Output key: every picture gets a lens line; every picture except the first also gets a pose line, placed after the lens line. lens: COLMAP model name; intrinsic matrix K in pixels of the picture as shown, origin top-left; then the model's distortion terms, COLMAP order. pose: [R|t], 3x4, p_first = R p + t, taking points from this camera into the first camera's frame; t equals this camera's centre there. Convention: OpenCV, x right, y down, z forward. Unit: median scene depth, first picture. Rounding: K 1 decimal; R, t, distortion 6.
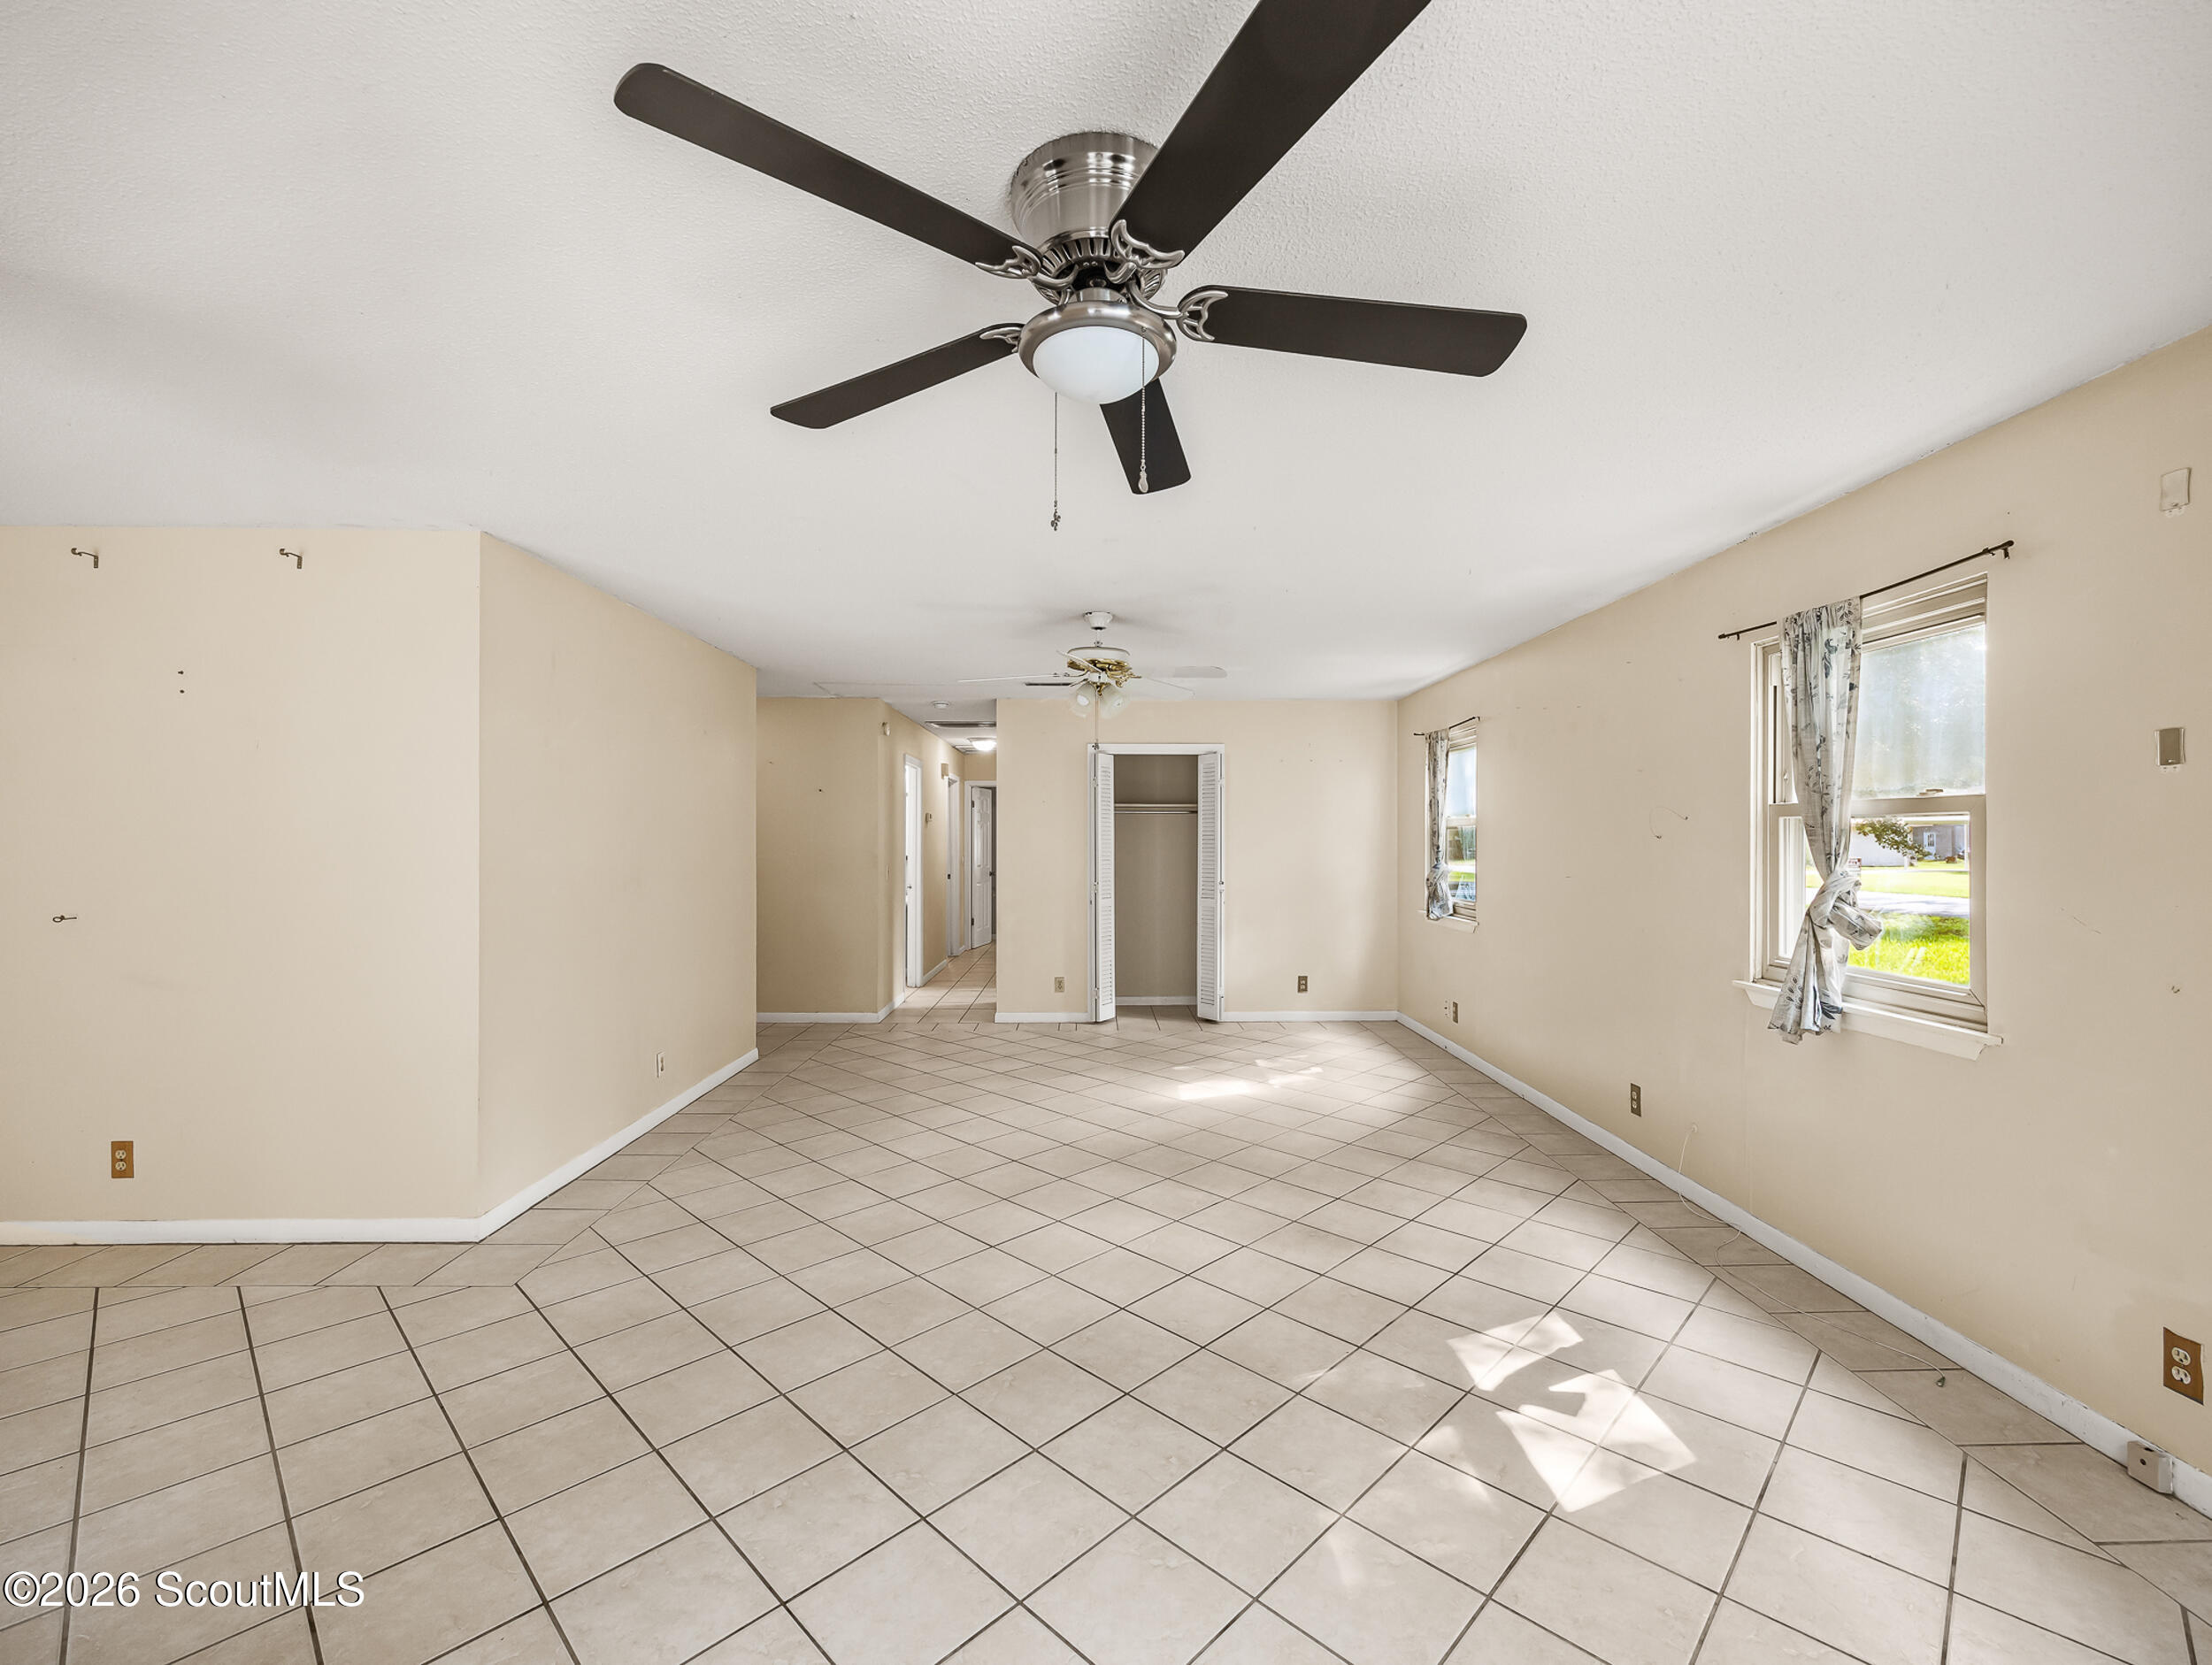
lens RADIAL K [[944.0, 0, 1111.2], [0, 944.0, 839.4], [0, 0, 1]] dist [-0.012023, 0.000499]
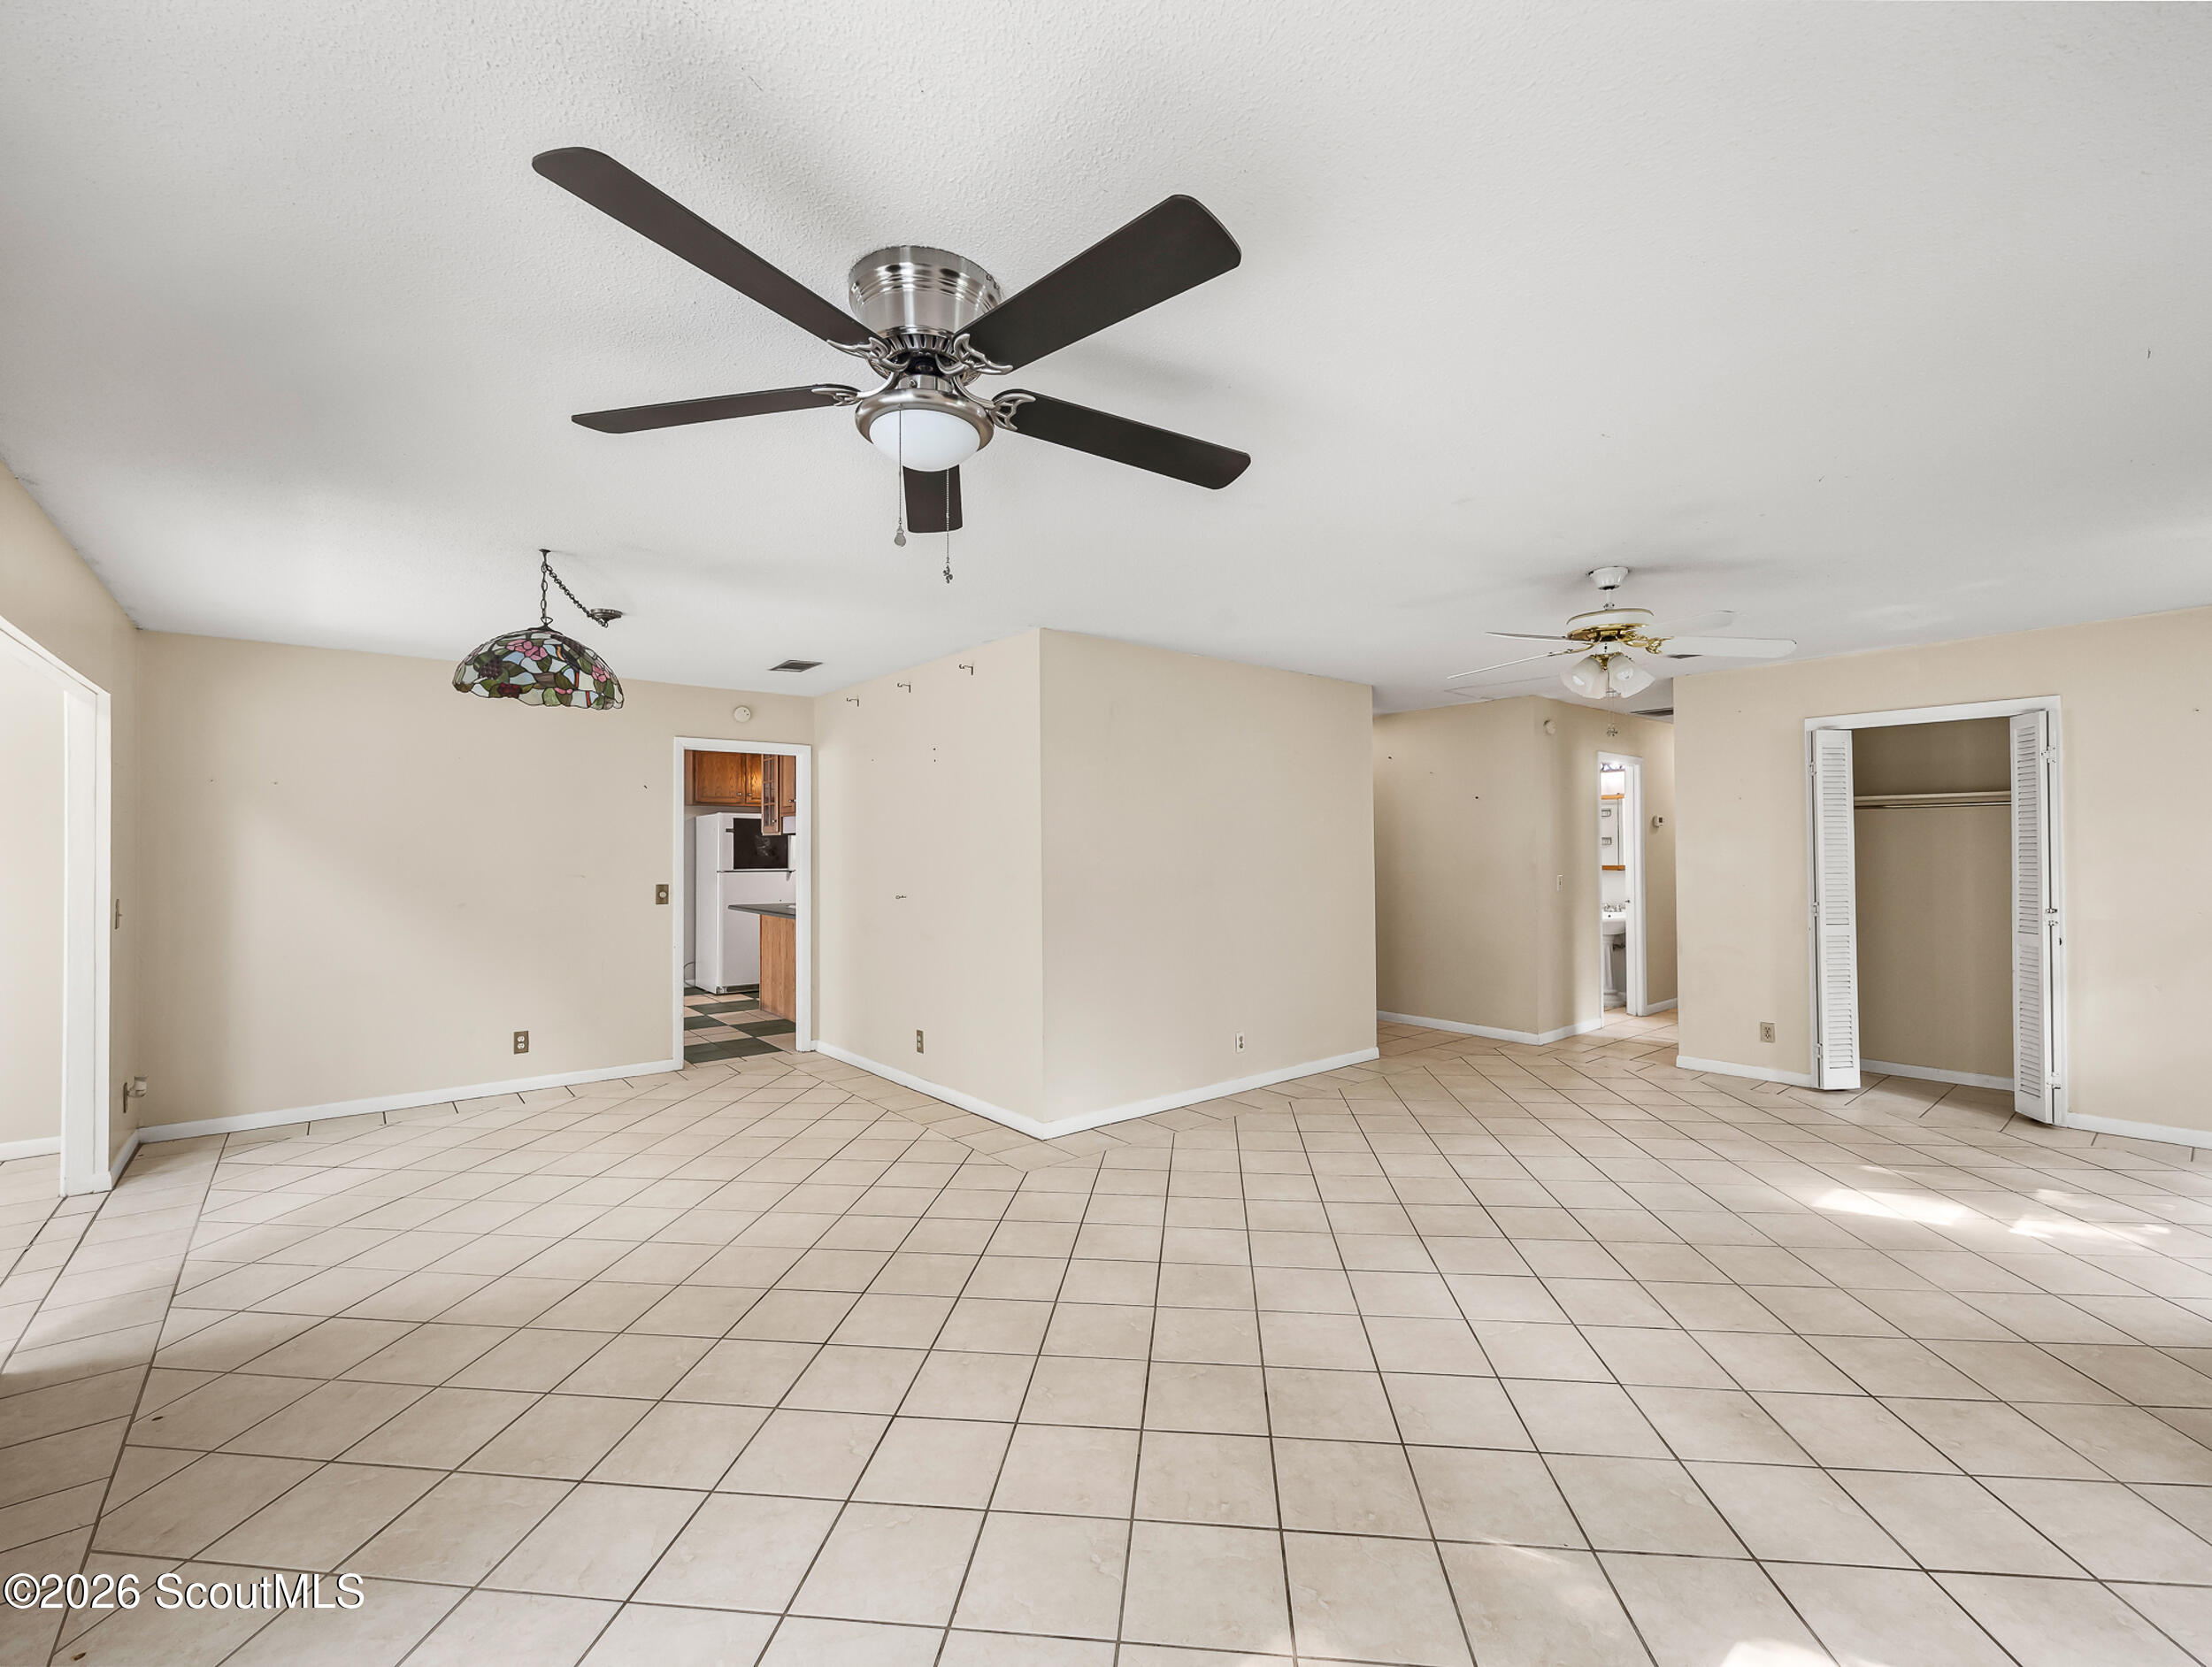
lens RADIAL K [[944.0, 0, 1111.2], [0, 944.0, 840.4], [0, 0, 1]] dist [-0.012023, 0.000499]
pose [[0.618773, -0.012555, -0.785470, 0.283513], [0.006144, 0.999919, -0.011142, 0.001501], [0.785546, 0.002068, 0.618800, 0.125193]]
